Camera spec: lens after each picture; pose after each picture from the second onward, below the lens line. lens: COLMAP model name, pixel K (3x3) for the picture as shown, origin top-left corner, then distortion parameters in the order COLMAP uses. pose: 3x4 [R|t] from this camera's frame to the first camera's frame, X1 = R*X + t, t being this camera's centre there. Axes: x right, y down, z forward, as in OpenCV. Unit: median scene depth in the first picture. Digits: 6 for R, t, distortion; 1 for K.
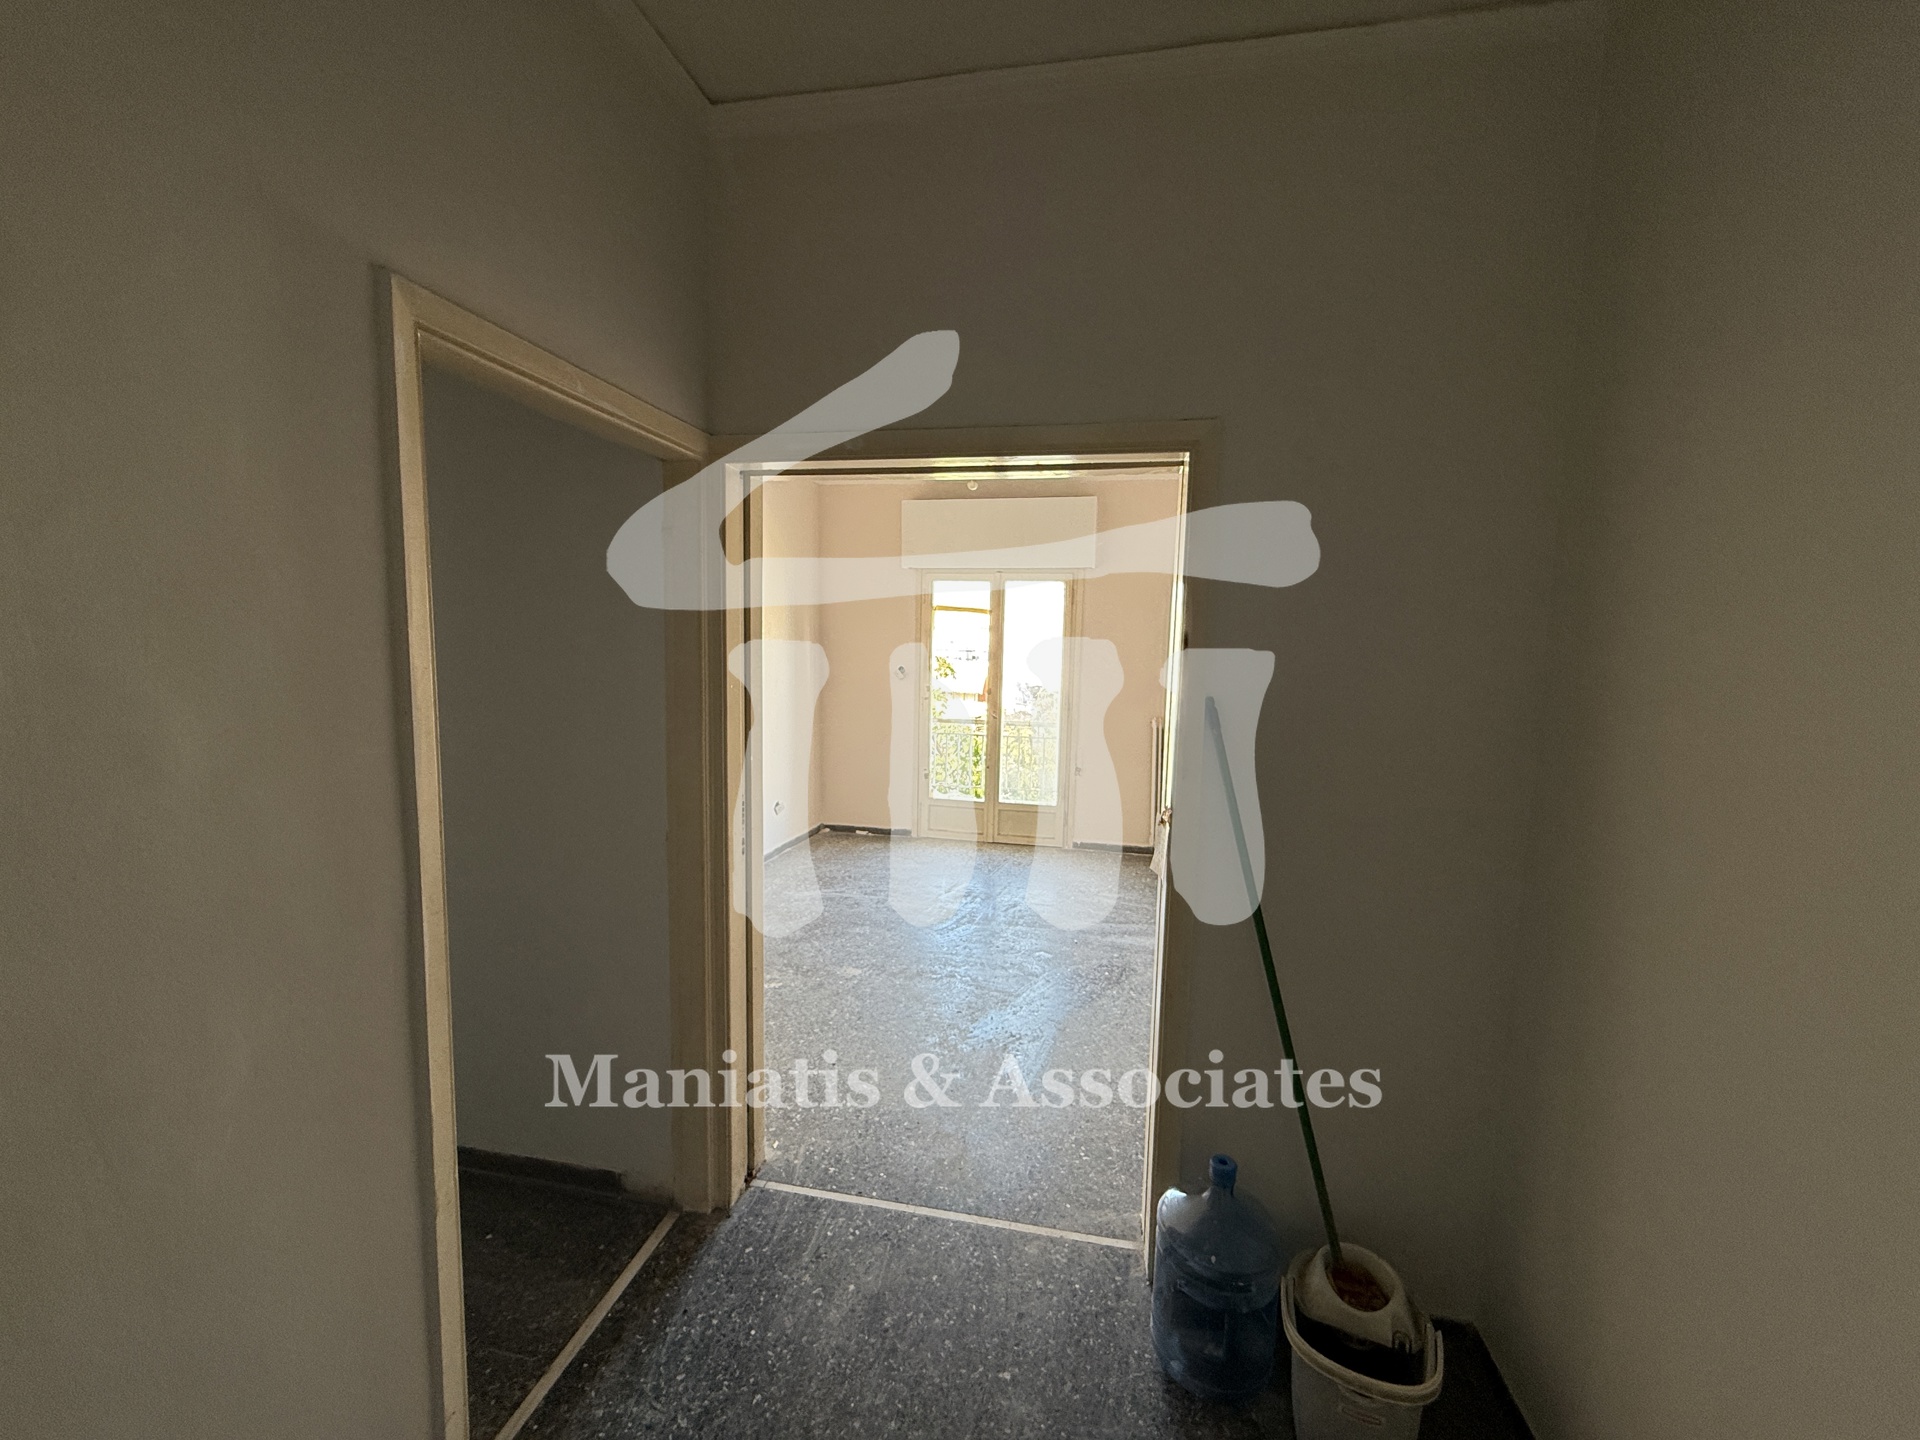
lens RADIAL K [[763.4, 0, 954.7], [0, 763.4, 719.5], [0, 0, 1]] dist [-0.001048, 0.000432]
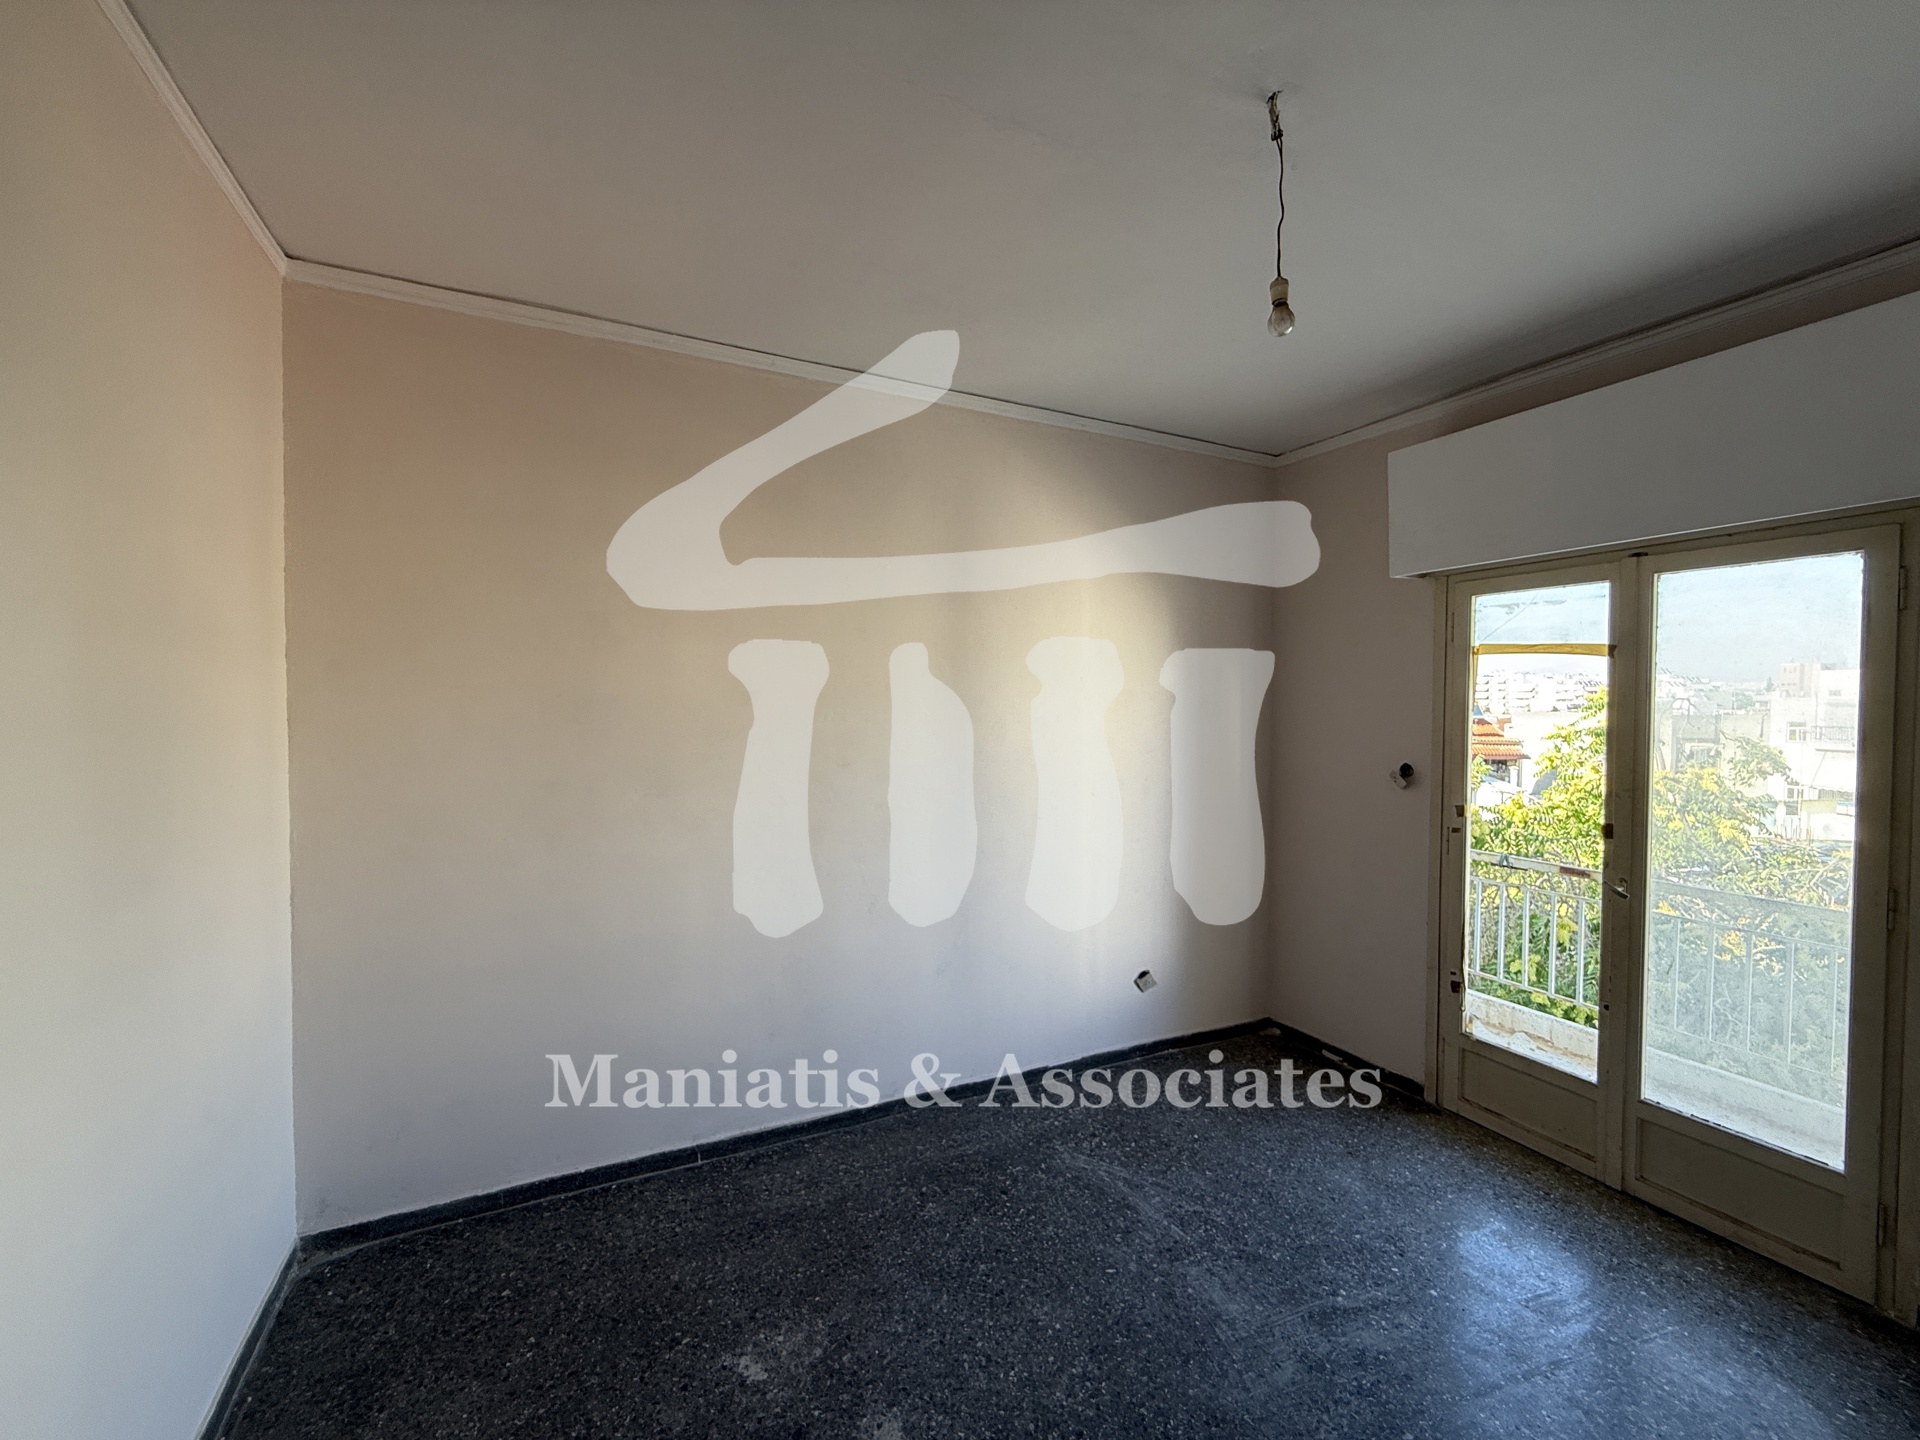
lens RADIAL K [[763.4, 0, 954.7], [0, 763.4, 719.5], [0, 0, 1]] dist [-0.001048, 0.000432]
pose [[0.619068, -0.002602, -0.785333, 0.155220], [-0.071645, 0.995637, -0.059775, -0.046956], [0.782063, 0.093270, 0.616181, 0.434471]]
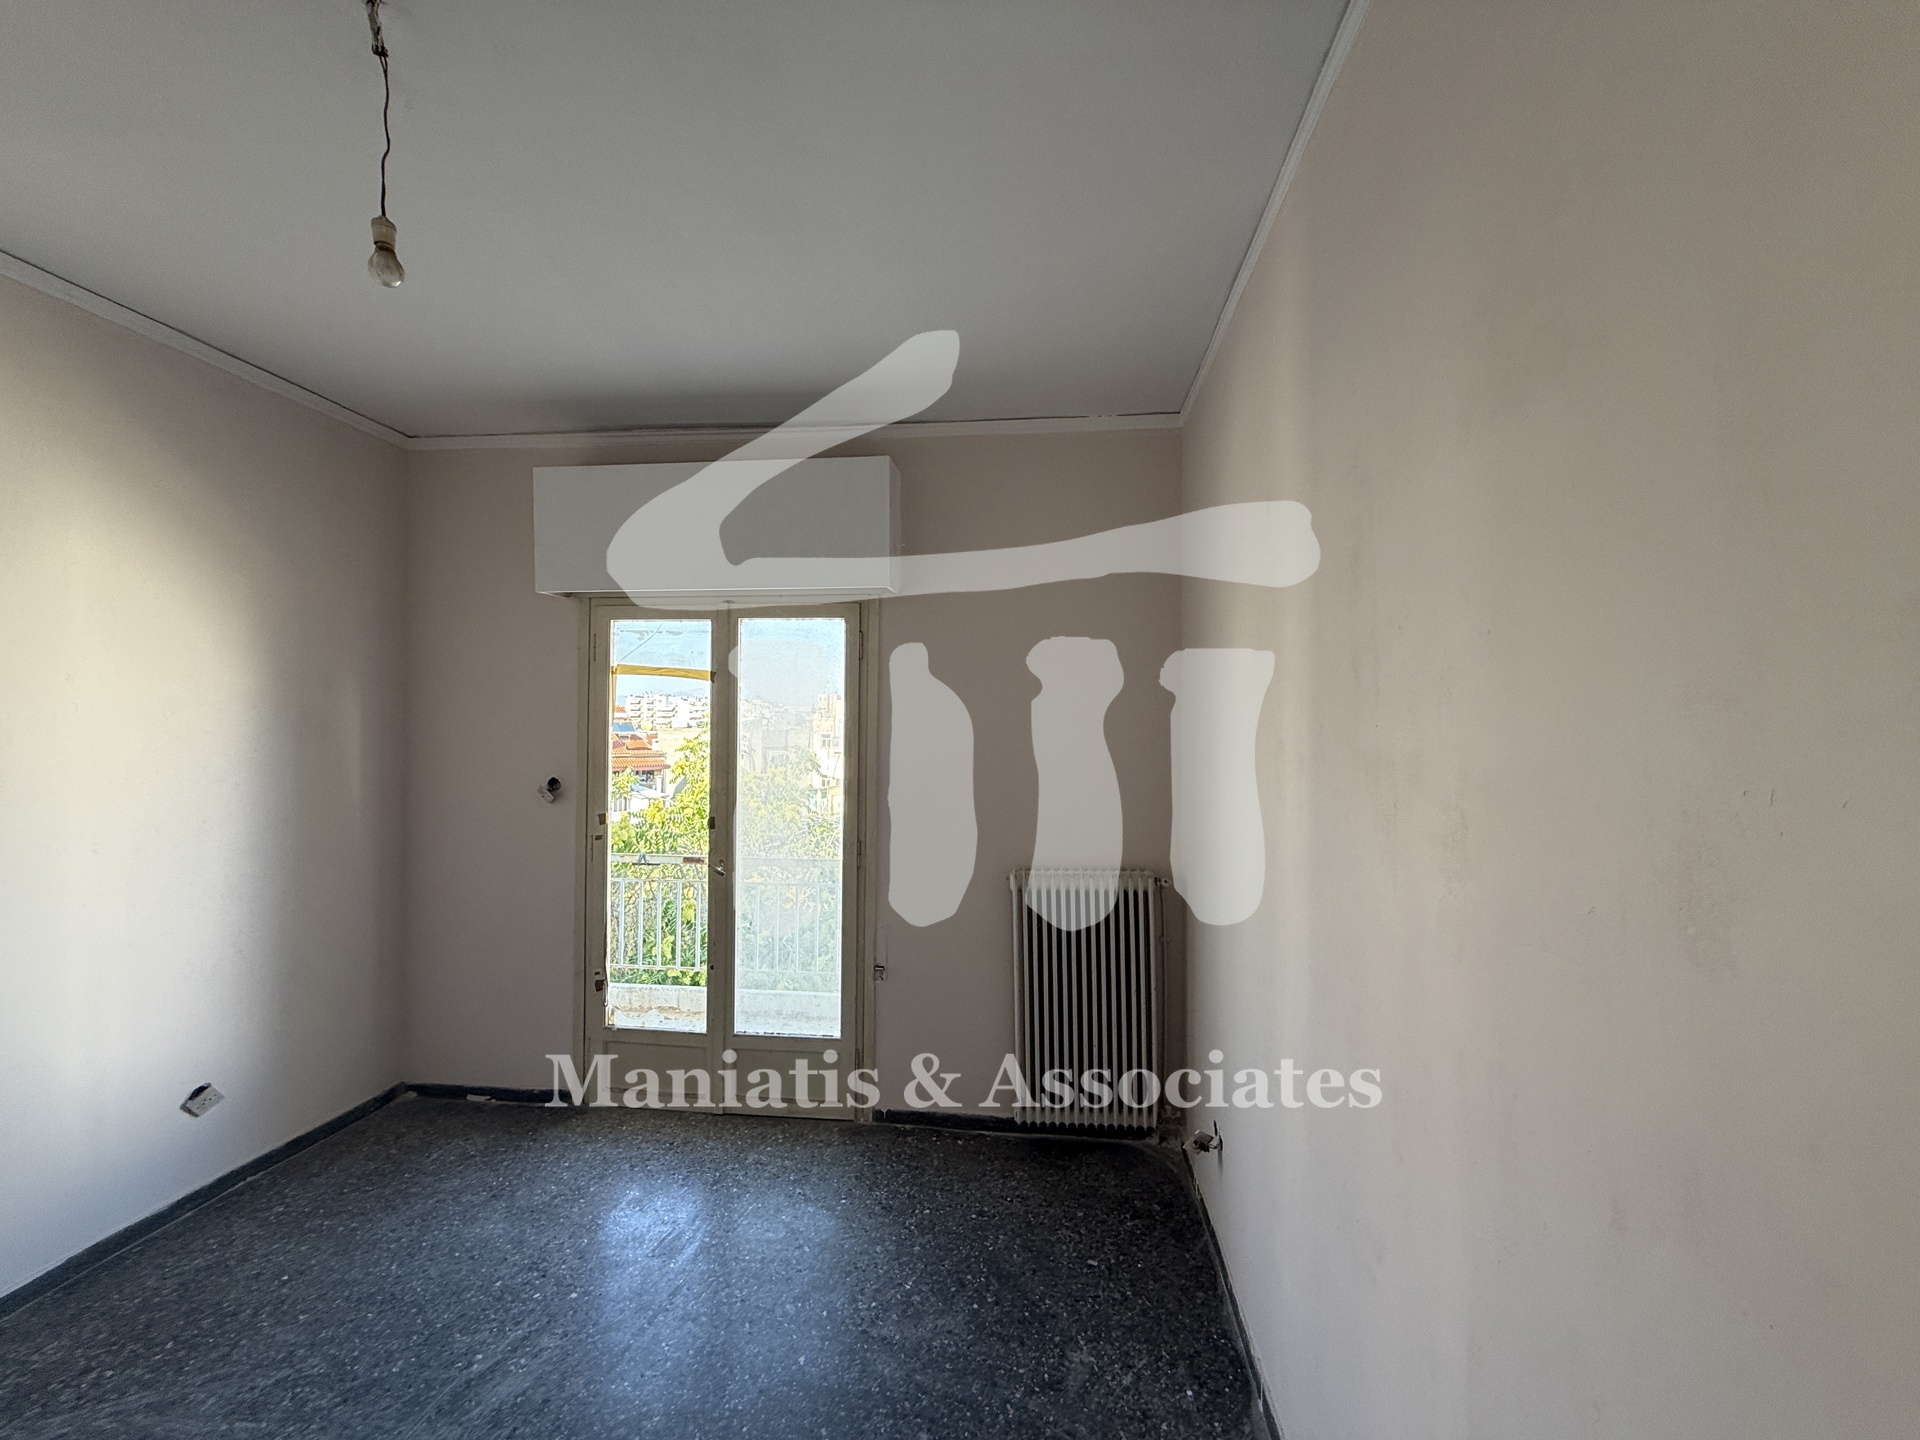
lens RADIAL K [[763.3, 0, 949.3], [0, 763.3, 718.0], [0, 0, 1]] dist [0.001331, 0.000125]
pose [[0.995690, -0.013910, 0.091694, 0.161803], [0.023995, 0.993662, -0.109820, -0.046557], [-0.089585, 0.111547, 0.989713, 0.447567]]
